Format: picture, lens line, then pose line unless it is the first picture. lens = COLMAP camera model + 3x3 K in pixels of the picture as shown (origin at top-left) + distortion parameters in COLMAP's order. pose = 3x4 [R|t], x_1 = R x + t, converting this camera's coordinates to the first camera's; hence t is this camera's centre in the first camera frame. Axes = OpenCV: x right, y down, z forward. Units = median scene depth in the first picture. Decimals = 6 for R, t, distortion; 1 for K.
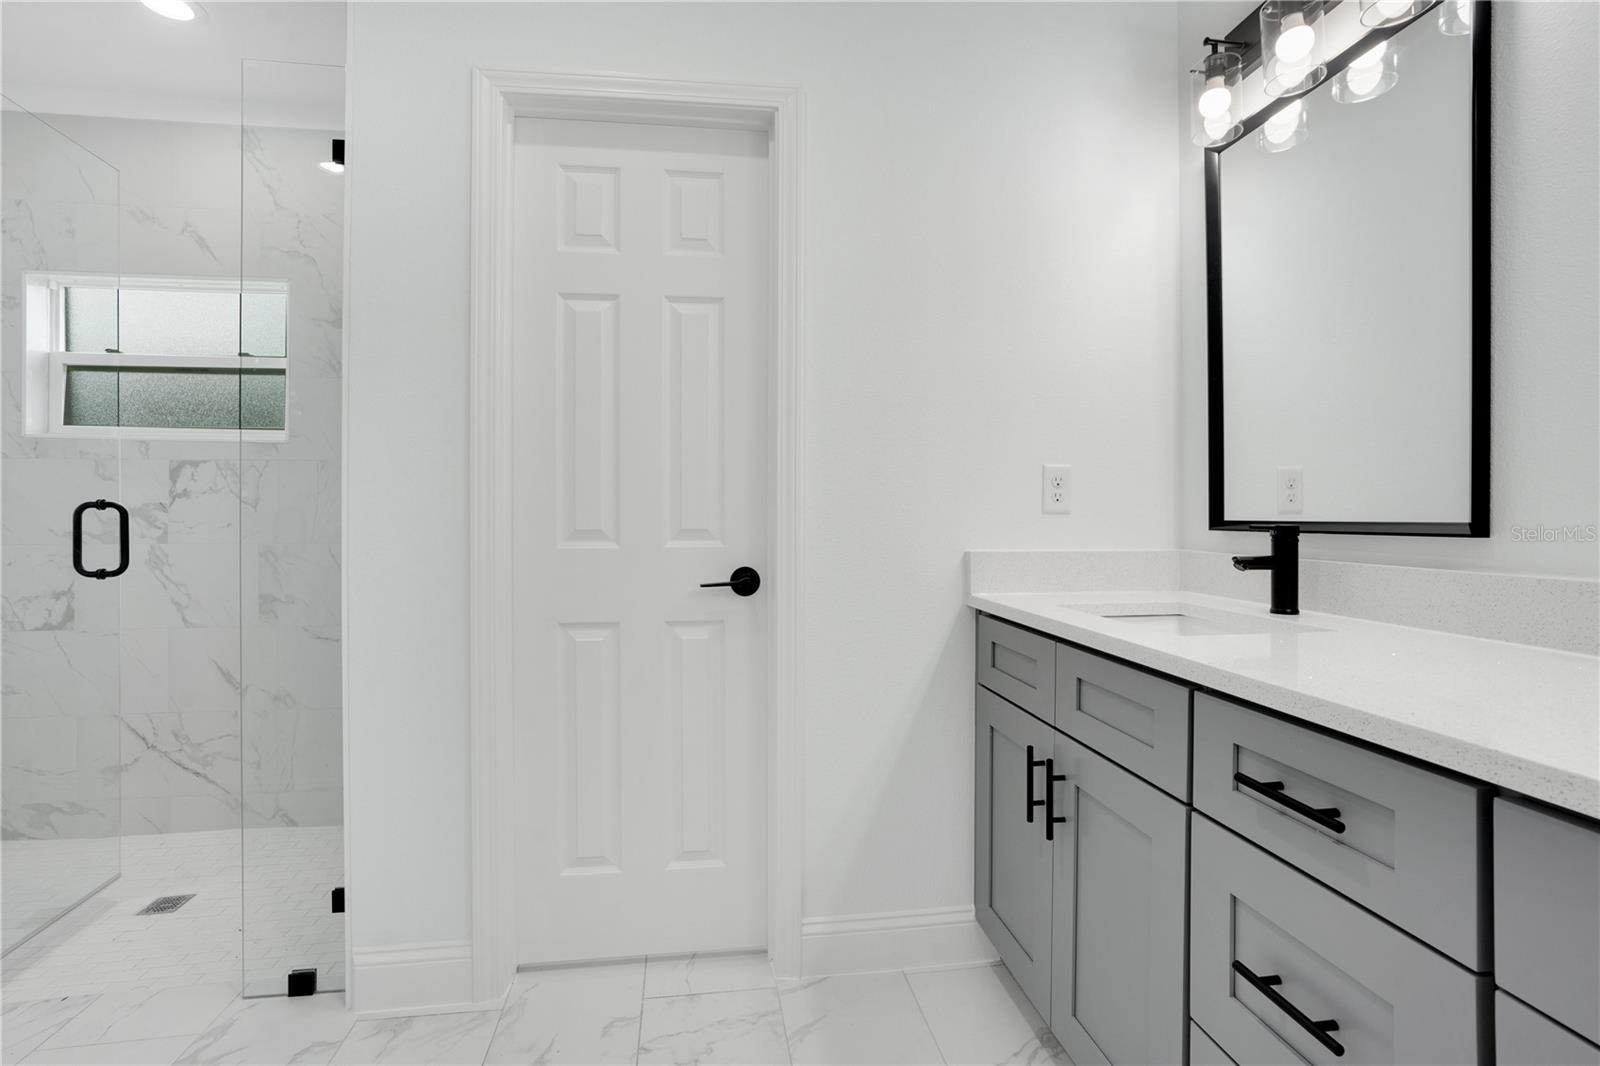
lens RADIAL K [[742.1, 0, 798.9], [0, 742.1, 526.1], [0, 0, 1]] dist [-0.021143, 0.020464]
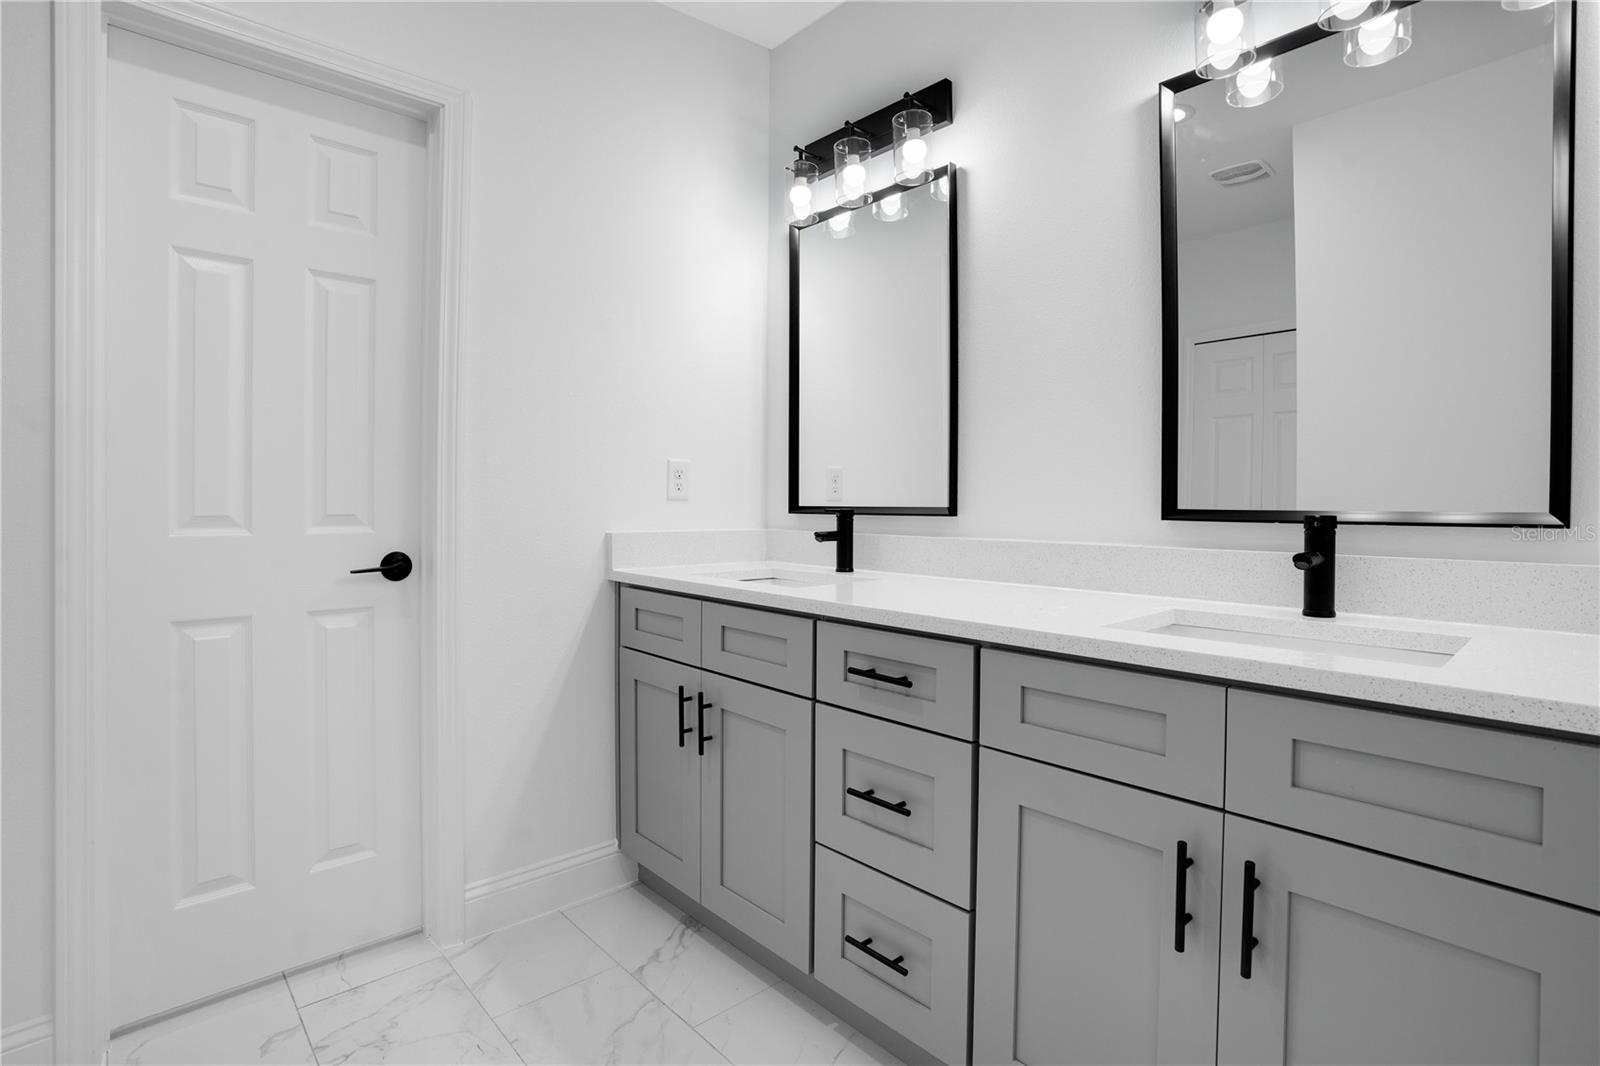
lens RADIAL K [[815.5, 0, 719.5], [0, 815.5, 526.0], [0, 0, 1]] dist [0.000936, 0.038609]
pose [[0.863522, -0.011192, 0.504186, -0.318280], [0.003426, 0.999861, 0.016326, 0.004376], [-0.504299, -0.012370, 0.863441, -0.216063]]
